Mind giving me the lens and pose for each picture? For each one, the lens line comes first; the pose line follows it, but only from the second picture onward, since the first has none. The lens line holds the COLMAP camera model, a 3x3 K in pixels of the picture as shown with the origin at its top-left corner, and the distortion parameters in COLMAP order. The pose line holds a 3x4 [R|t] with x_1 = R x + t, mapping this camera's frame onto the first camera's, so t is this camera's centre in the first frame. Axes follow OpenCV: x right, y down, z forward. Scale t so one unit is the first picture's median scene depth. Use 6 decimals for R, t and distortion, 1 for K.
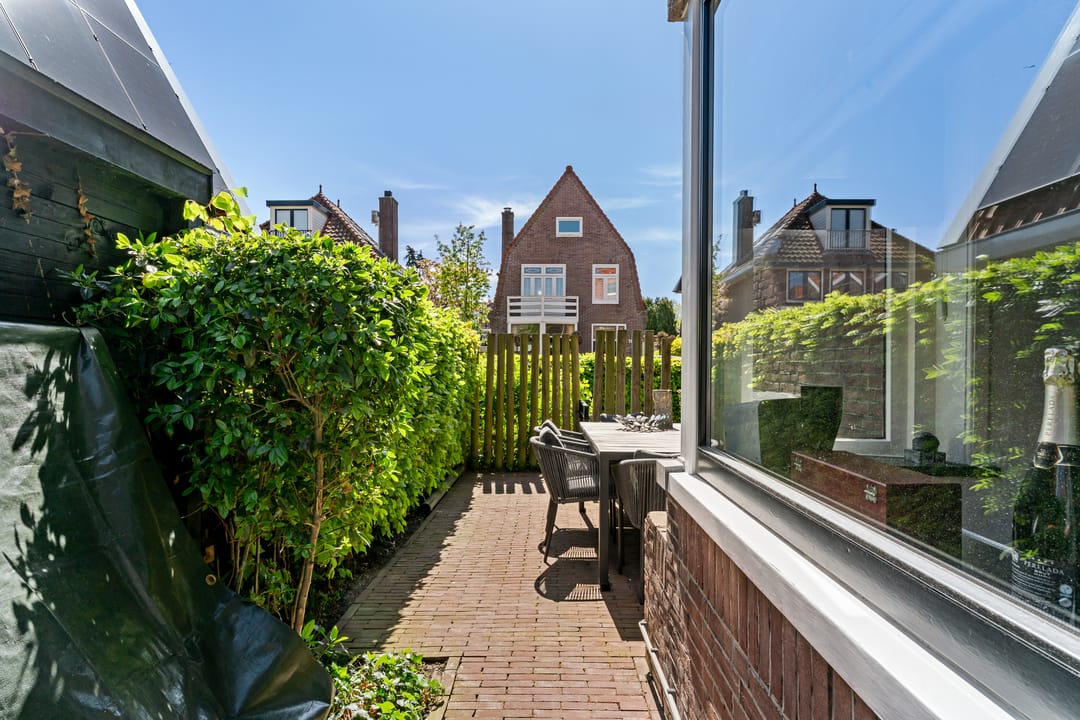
lens RADIAL K [[592.7, 0, 538.9], [0, 592.7, 356.3], [0, 0, 1]] dist [-0.001007, -0.000337]
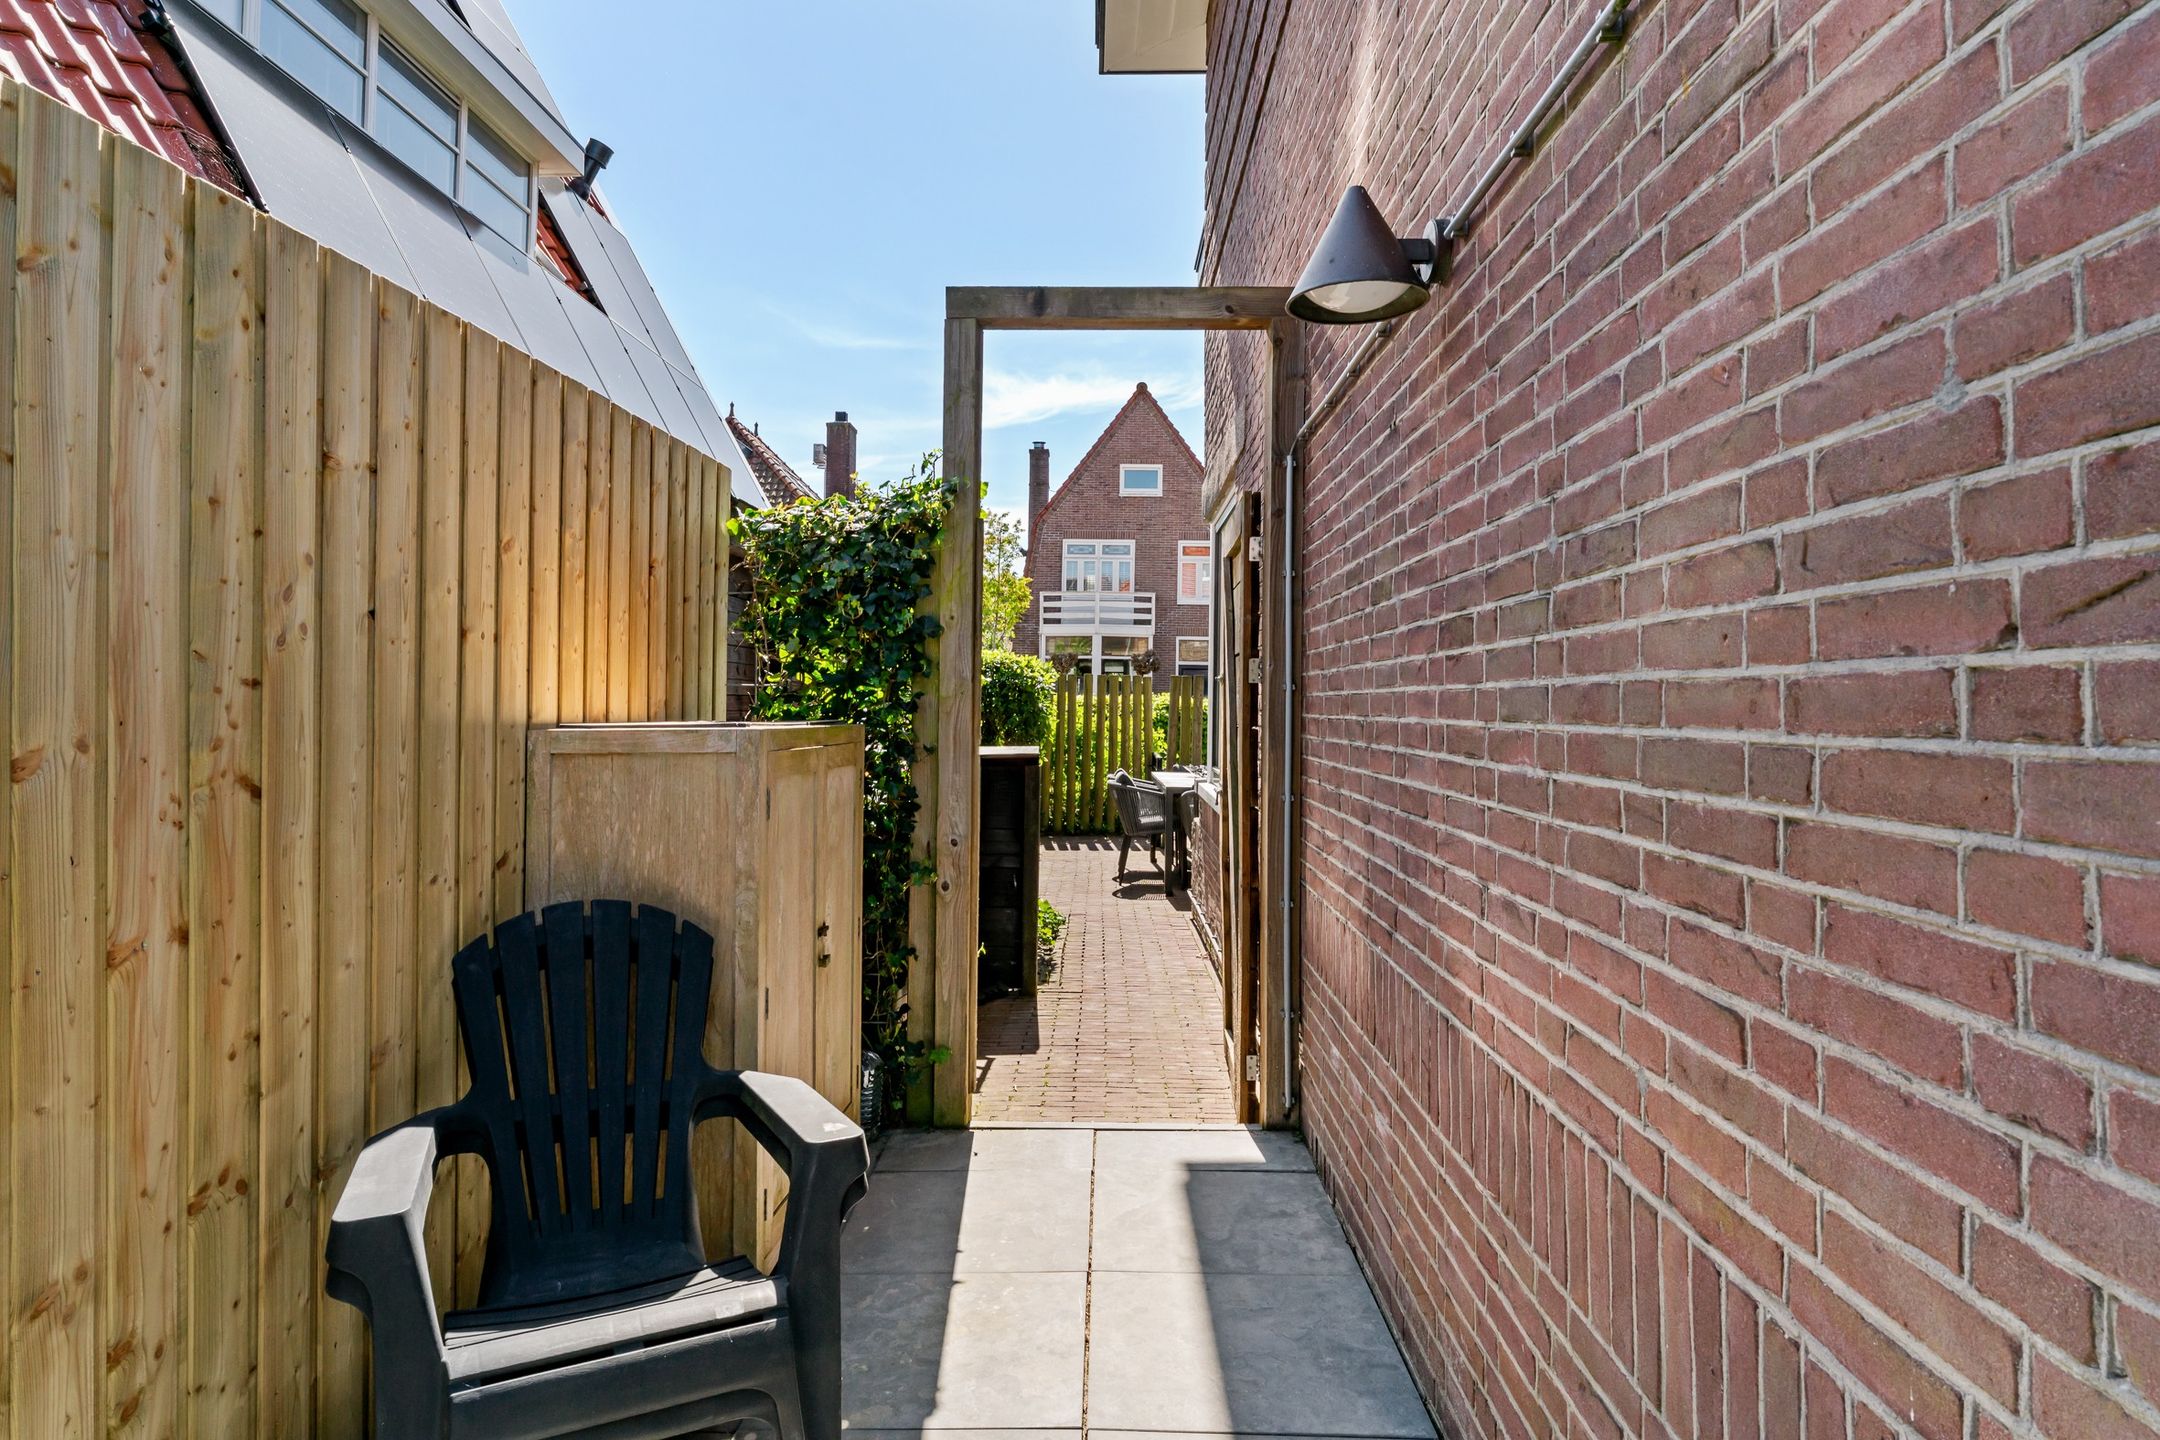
lens RADIAL K [[1185.4, 0, 1077.8], [0, 1185.4, 712.6], [0, 0, 1]] dist [-0.001007, -0.000337]
pose [[0.999963, 0.008525, 0.001195, -0.014299], [-0.008556, 0.999559, 0.028431, -0.010543], [-0.000952, -0.028440, 0.999595, -0.242484]]
